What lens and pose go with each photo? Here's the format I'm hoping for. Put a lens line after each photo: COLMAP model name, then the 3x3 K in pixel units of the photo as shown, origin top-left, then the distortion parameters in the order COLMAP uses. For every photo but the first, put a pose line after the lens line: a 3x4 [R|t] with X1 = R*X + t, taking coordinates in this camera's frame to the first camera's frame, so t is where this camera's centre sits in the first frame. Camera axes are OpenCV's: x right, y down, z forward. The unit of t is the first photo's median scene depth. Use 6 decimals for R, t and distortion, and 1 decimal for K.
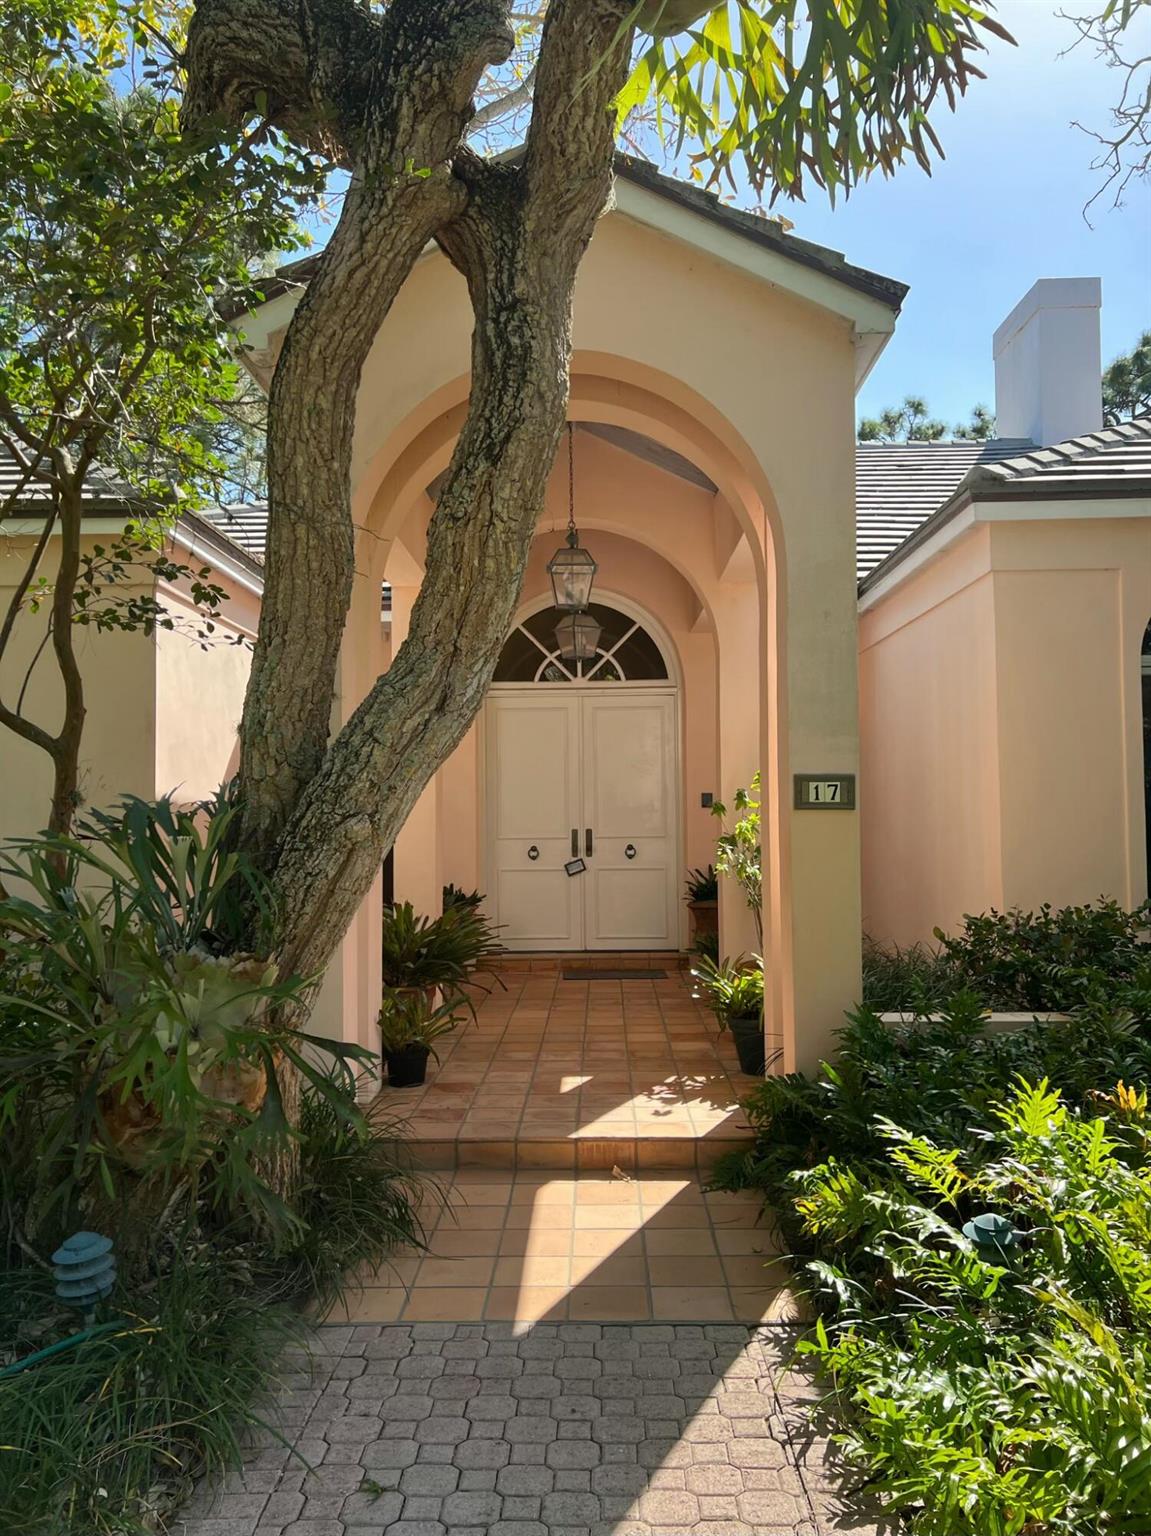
lens RADIAL K [[1146.5, 0, 575.5], [0, 1146.5, 768.0], [0, 0, 1]] dist [0.049738, -0.057485]
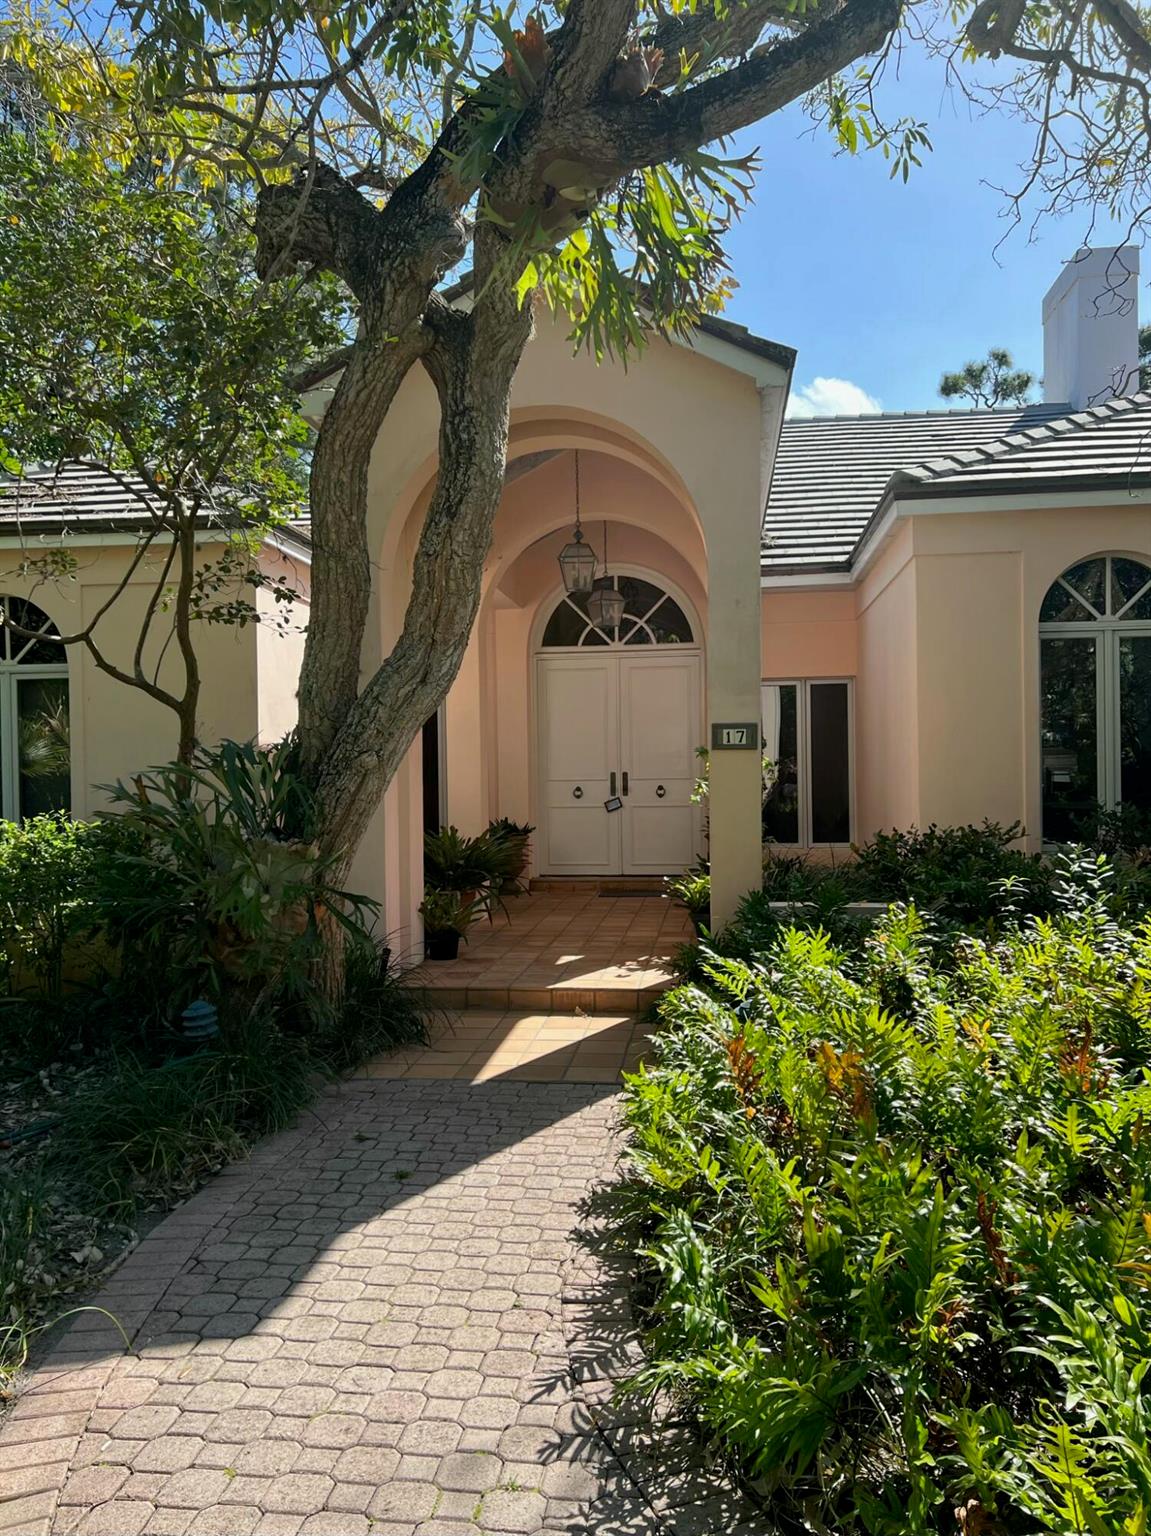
lens RADIAL K [[1146.5, 0, 575.5], [0, 1146.5, 768.0], [0, 0, 1]] dist [0.049738, -0.057485]
pose [[0.994726, -0.002995, -0.102522, 0.177990], [0.007262, 0.999121, 0.041280, 0.001360], [0.102308, -0.041807, 0.993874, -0.362631]]
